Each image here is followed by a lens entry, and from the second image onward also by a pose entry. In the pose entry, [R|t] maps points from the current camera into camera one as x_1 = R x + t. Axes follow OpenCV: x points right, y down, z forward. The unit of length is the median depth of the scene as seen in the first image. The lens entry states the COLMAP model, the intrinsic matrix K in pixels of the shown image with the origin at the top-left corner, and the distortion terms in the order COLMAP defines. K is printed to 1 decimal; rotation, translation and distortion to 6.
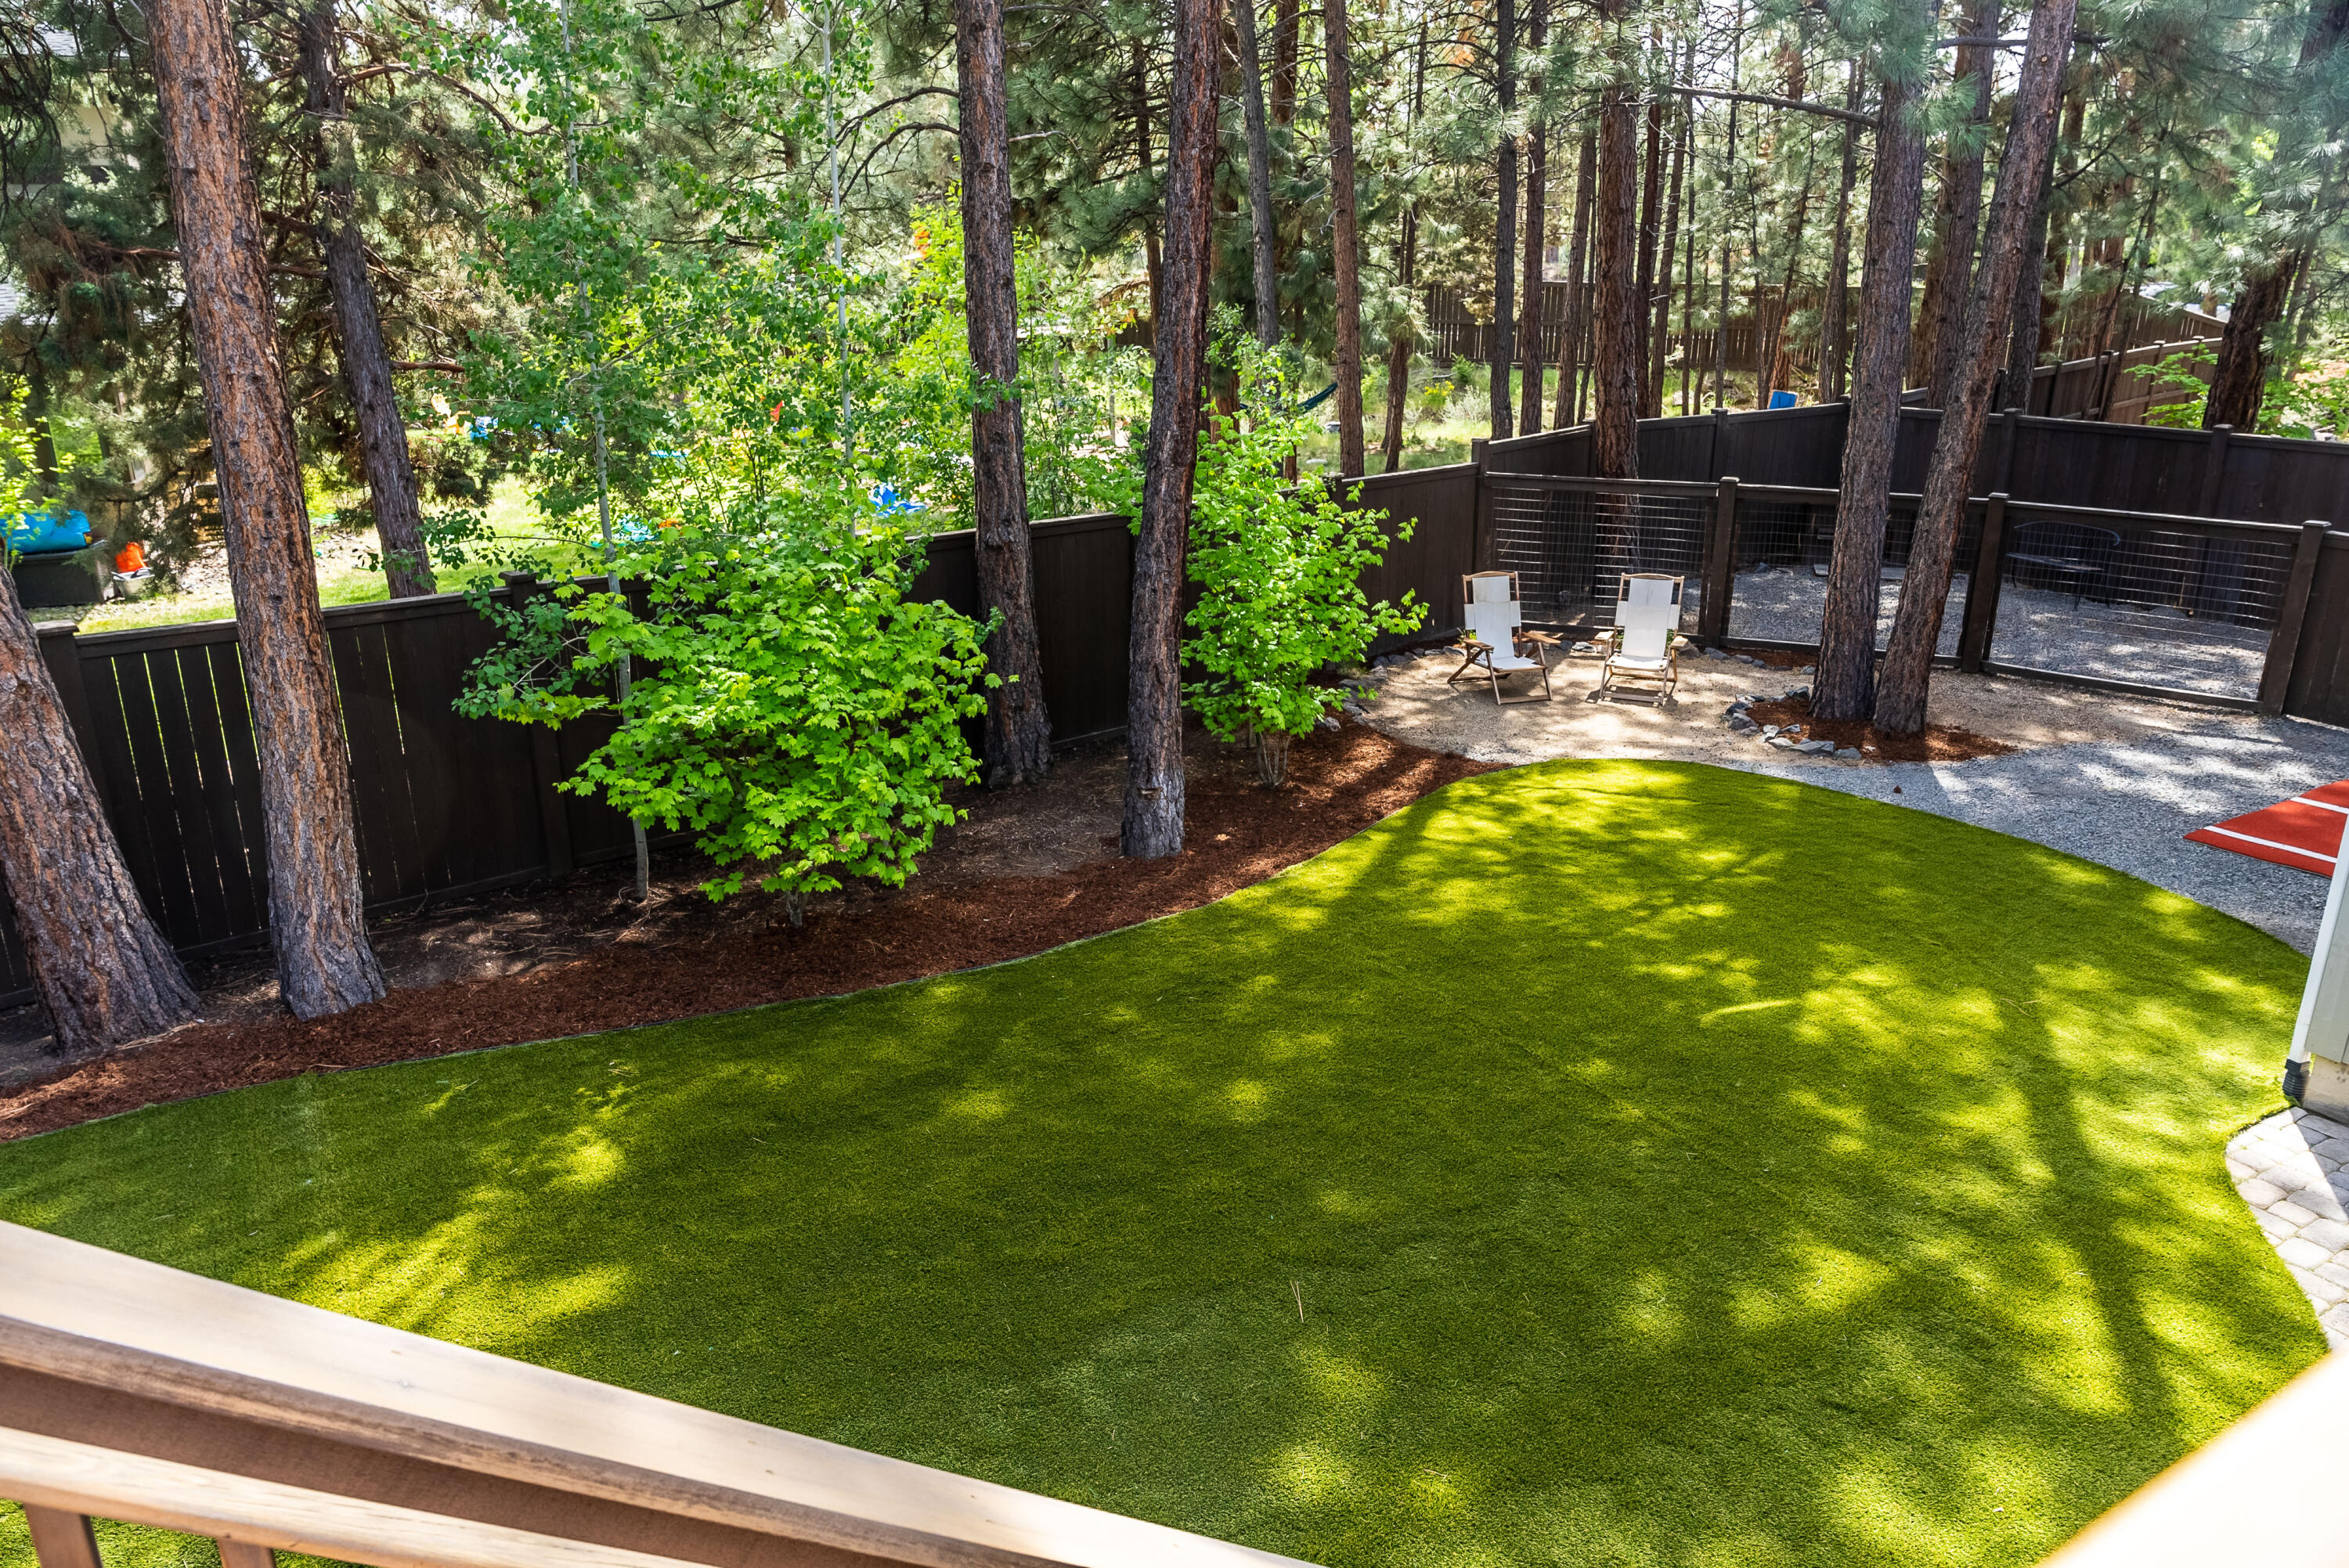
lens RADIAL K [[1582.8, 0, 1175.2], [0, 1582.8, 768.1], [0, 0, 1]] dist [-0.003530, -0.001061]
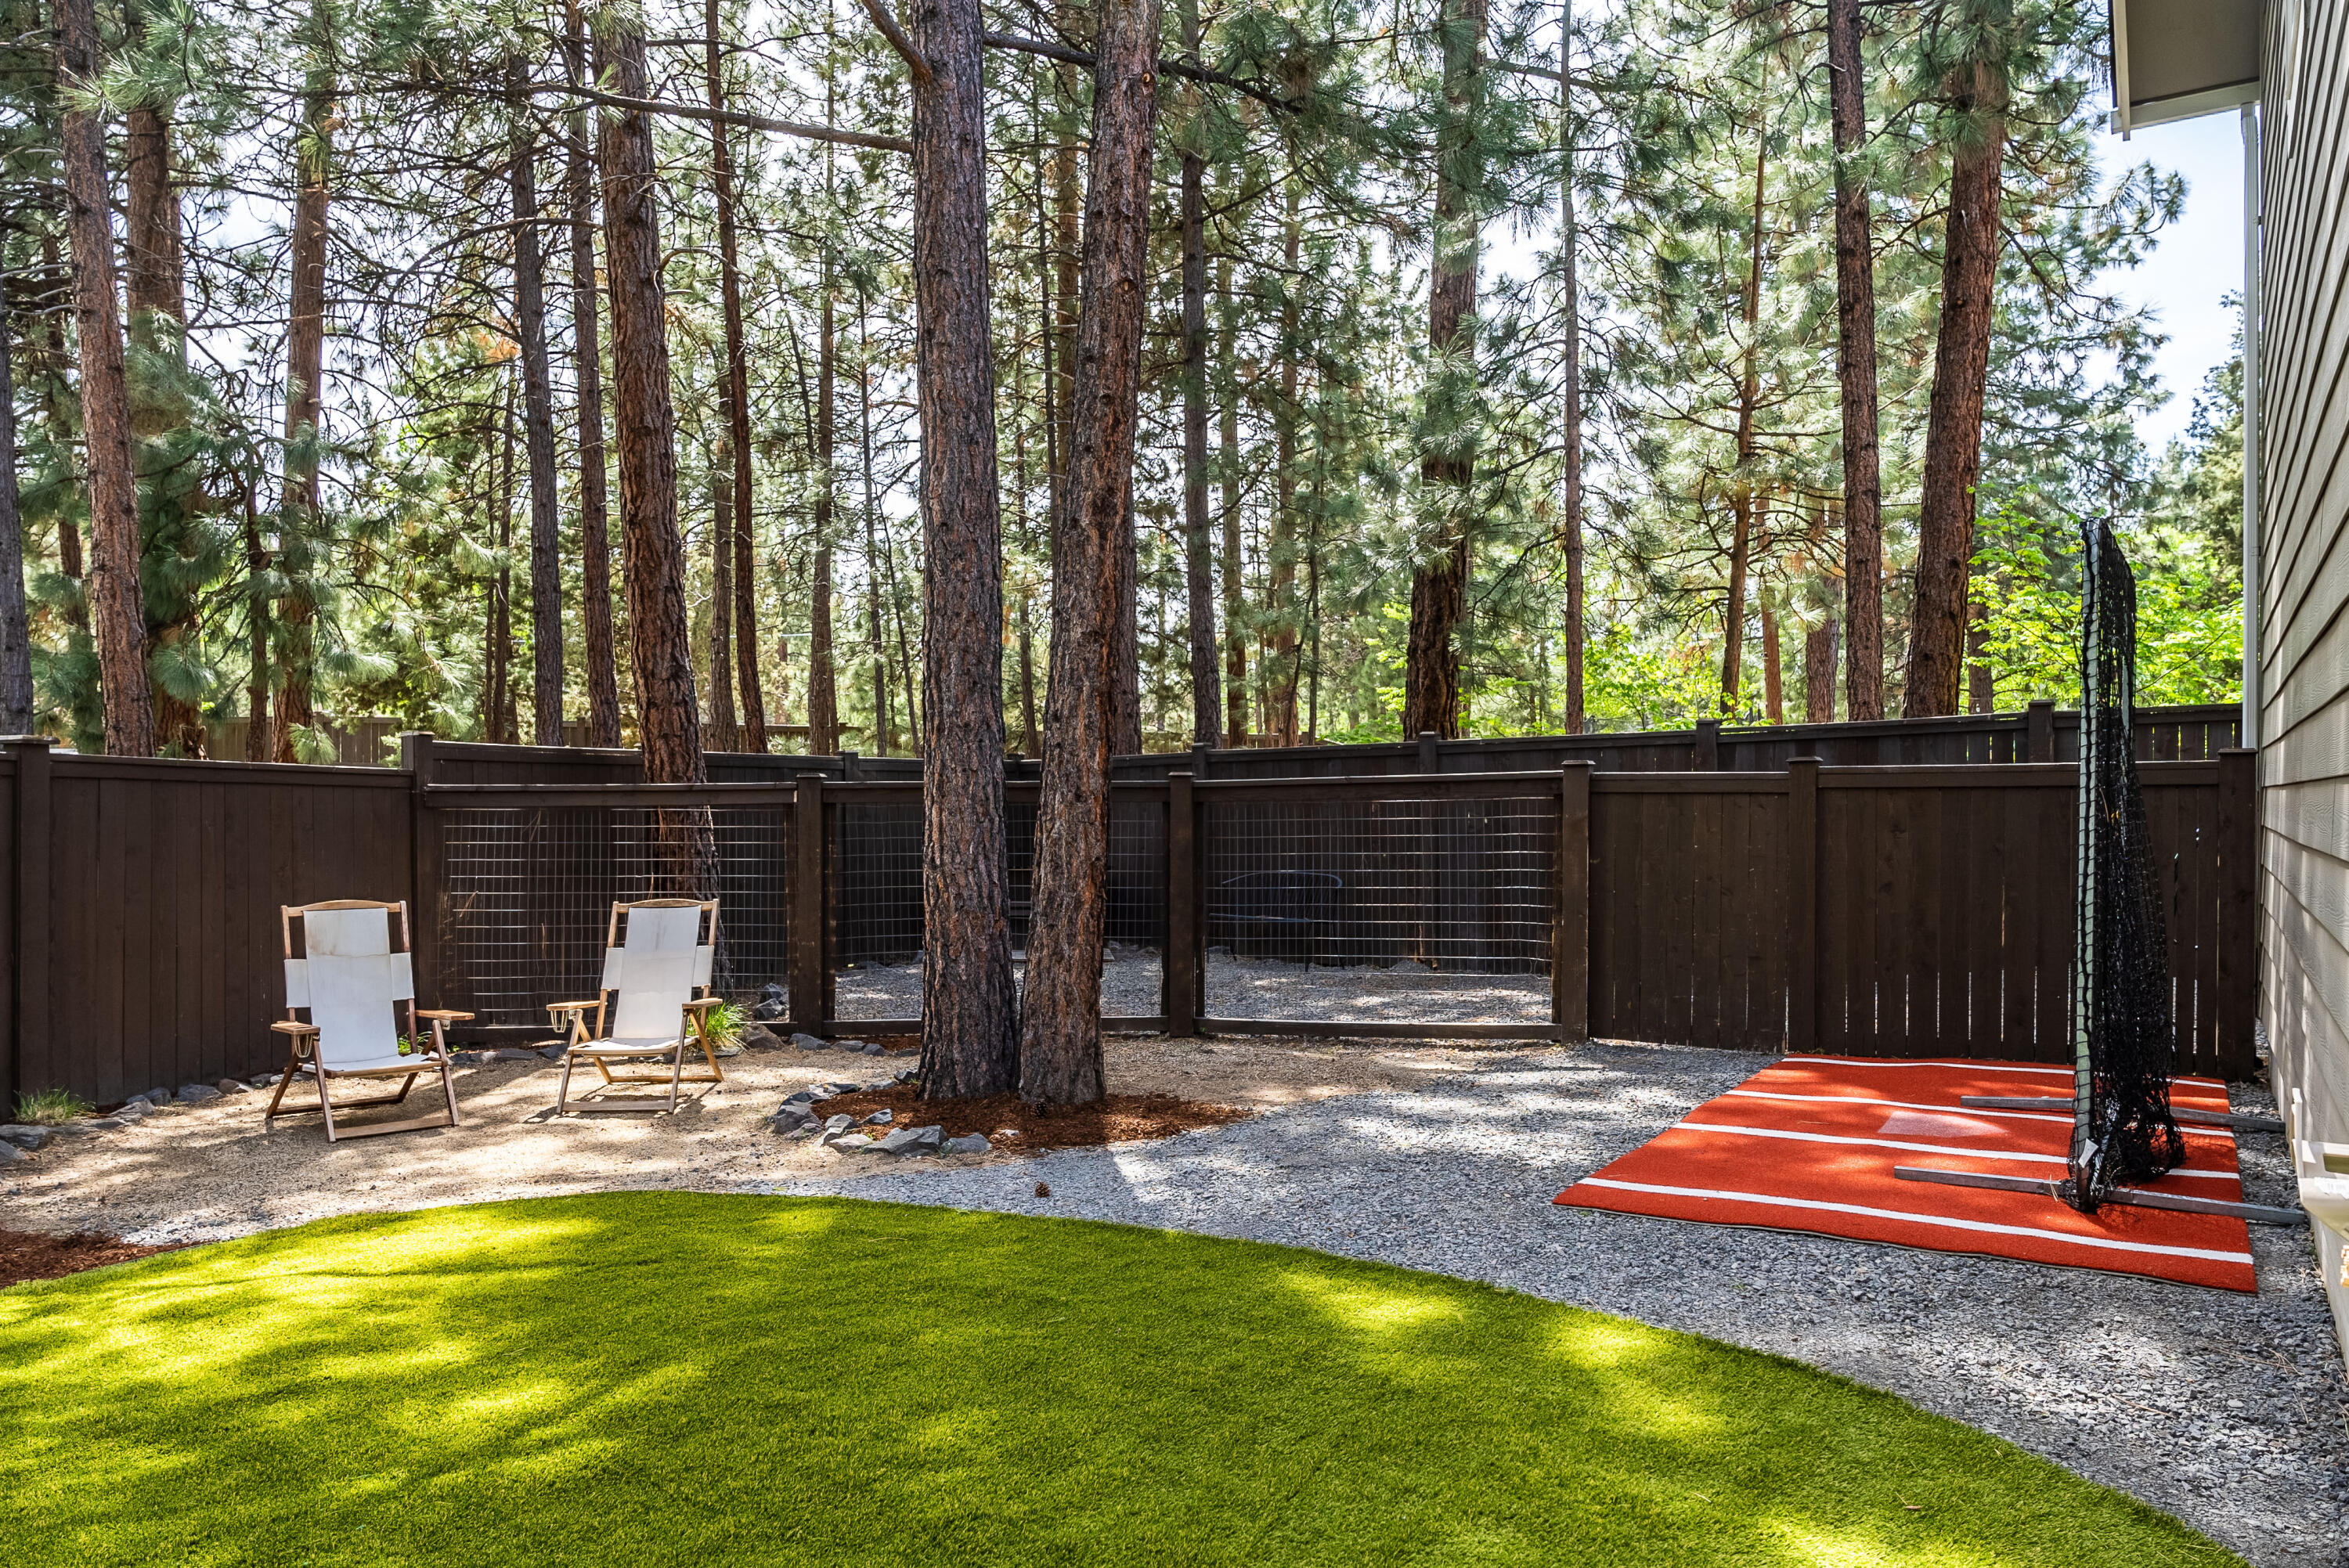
lens RADIAL K [[1599.3, 0, 1183.7], [0, 1599.3, 860.9], [0, 0, 1]] dist [0.017402, -0.000555]
pose [[0.902922, -0.018204, 0.429418, 0.259774], [0.133088, 0.961839, -0.239066, 0.036508], [-0.408679, 0.273008, 0.870889, 0.473054]]
